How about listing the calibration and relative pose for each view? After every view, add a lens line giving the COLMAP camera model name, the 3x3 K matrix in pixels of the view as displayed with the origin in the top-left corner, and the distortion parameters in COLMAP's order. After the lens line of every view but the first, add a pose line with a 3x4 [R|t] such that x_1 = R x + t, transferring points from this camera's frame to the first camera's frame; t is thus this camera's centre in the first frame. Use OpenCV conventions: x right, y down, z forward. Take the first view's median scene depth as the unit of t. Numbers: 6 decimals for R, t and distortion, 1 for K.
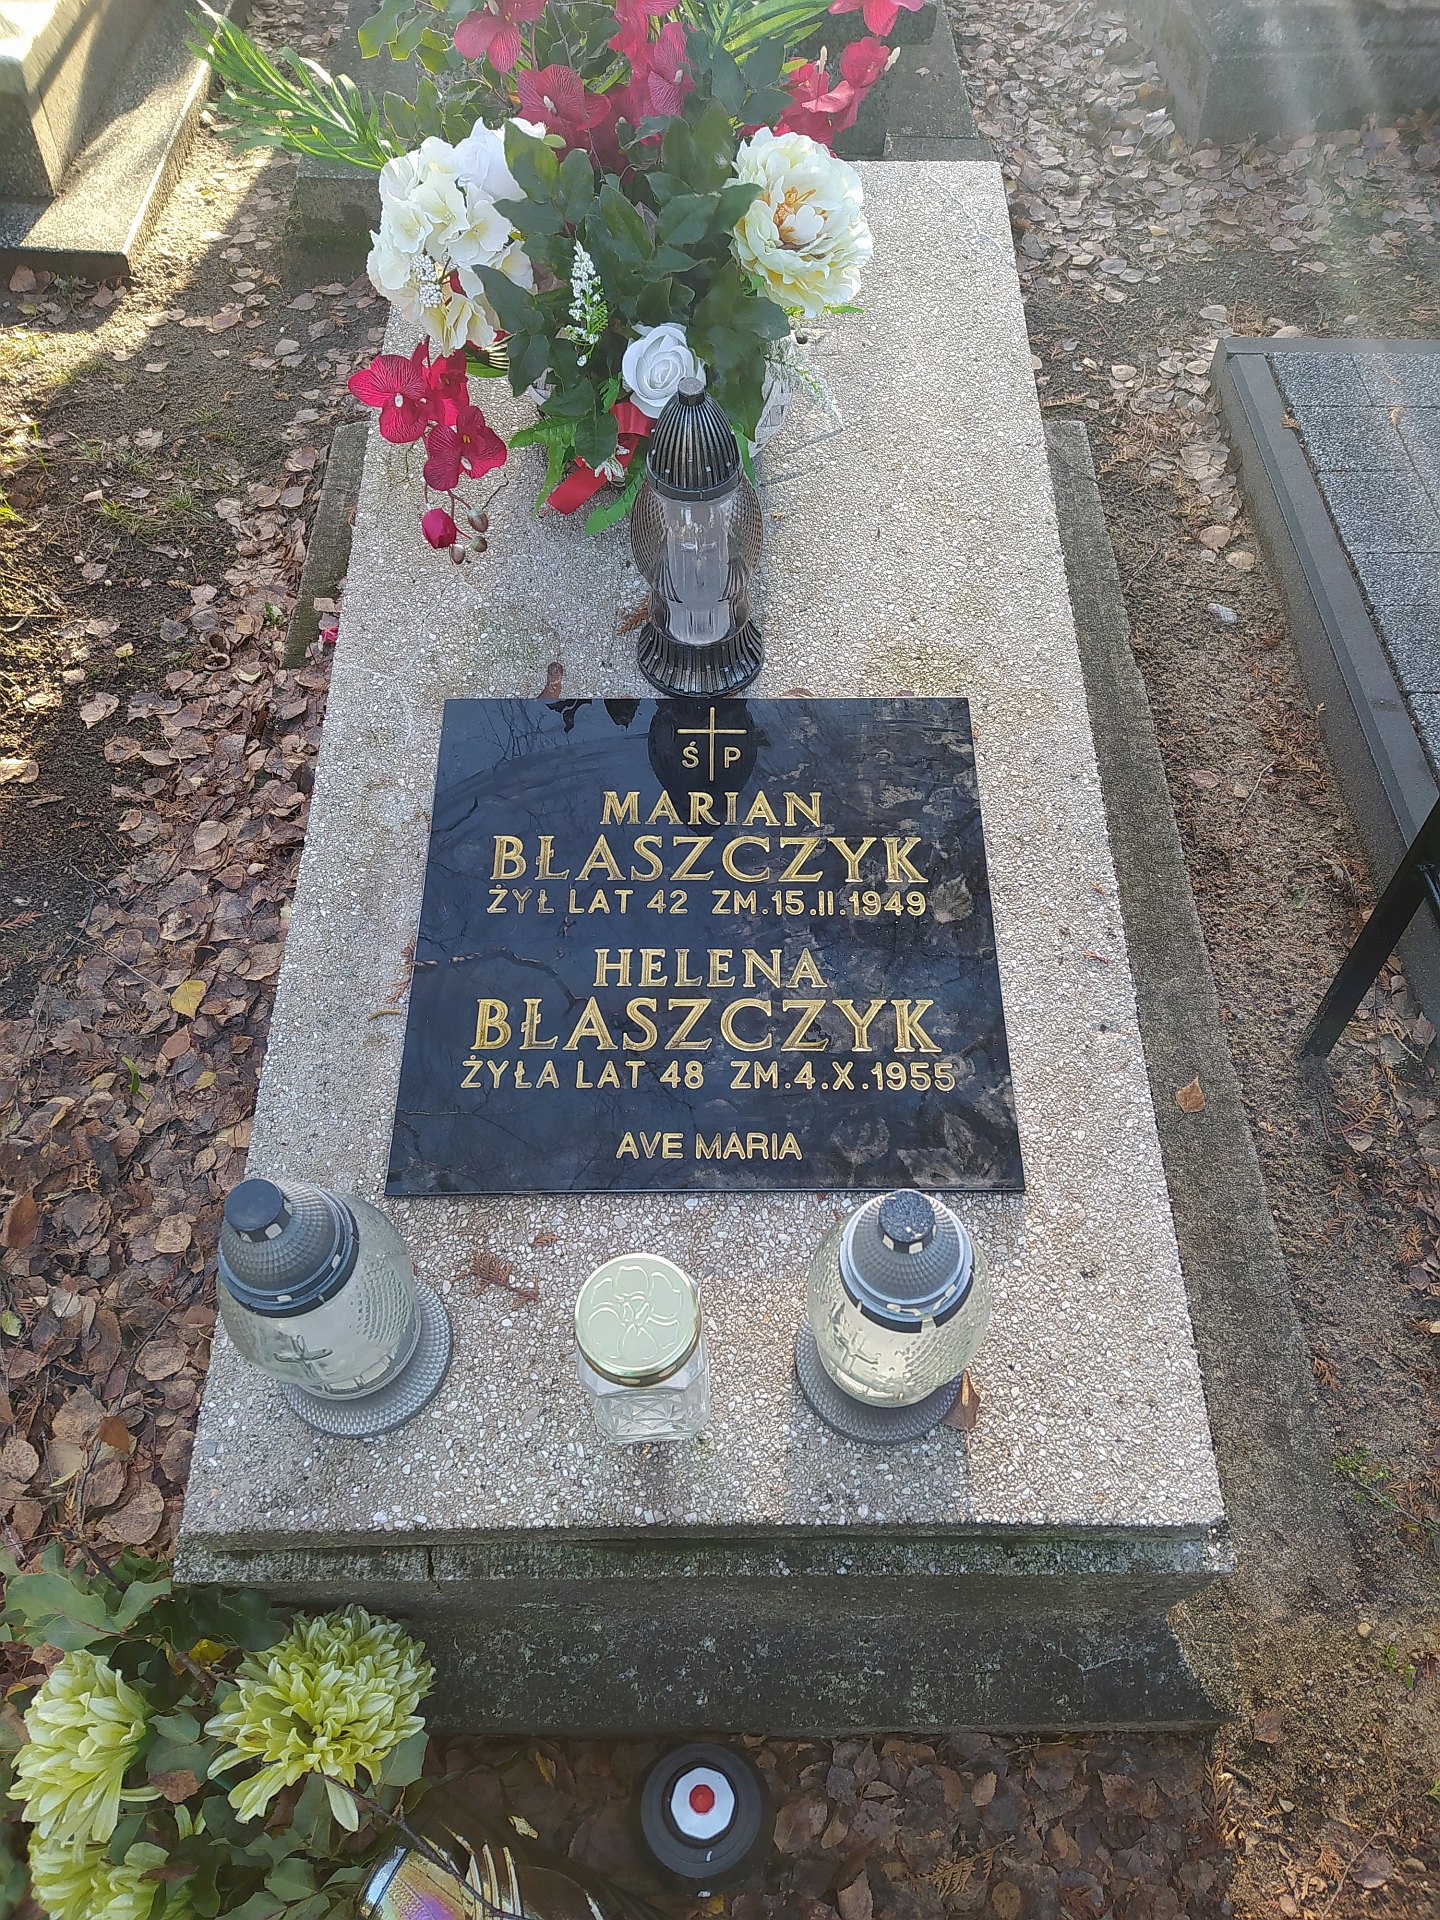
lens RADIAL K [[1513.6, 0, 720.0], [0, 1513.6, 960.0], [0, 0, 1]] dist [0.085849, -0.001735]
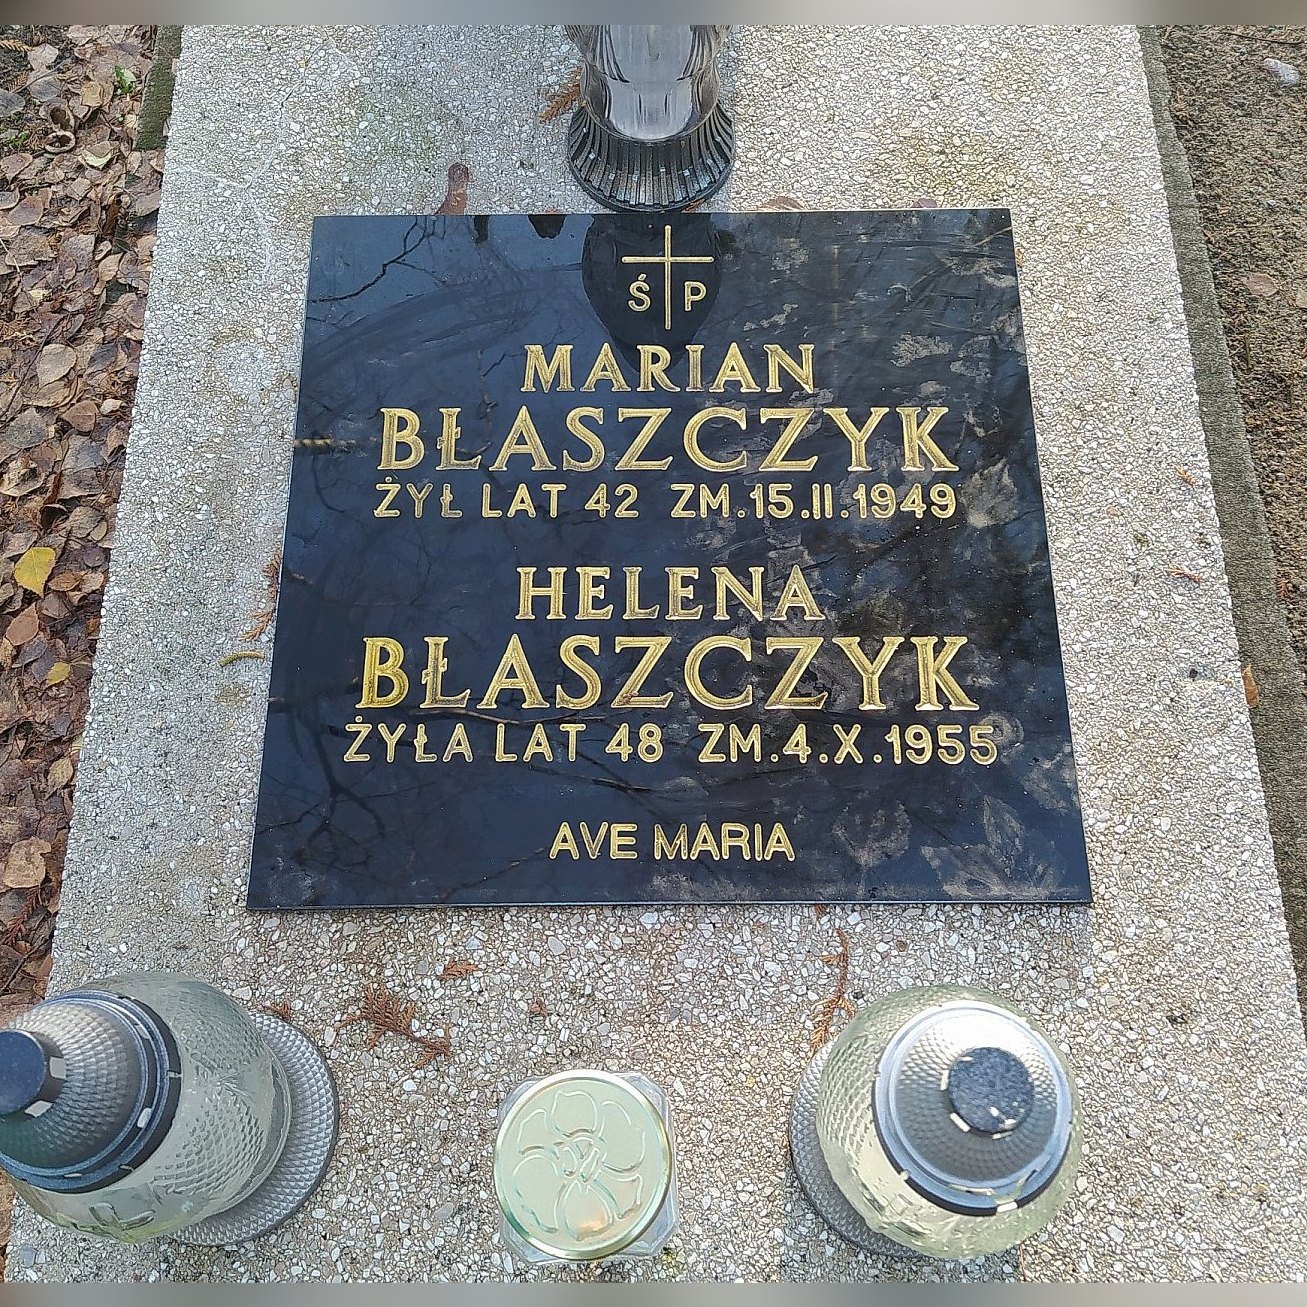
lens RADIAL K [[1517.8, 0, 638.2], [0, 1517.8, 655.8], [0, 0, 1]] dist [0.100097, -0.171063]
pose [[0.999939, -0.005103, -0.009767, -0.014724], [0.006528, 0.988370, 0.151925, -0.077964], [0.008879, -0.151980, 0.988344, 0.241166]]
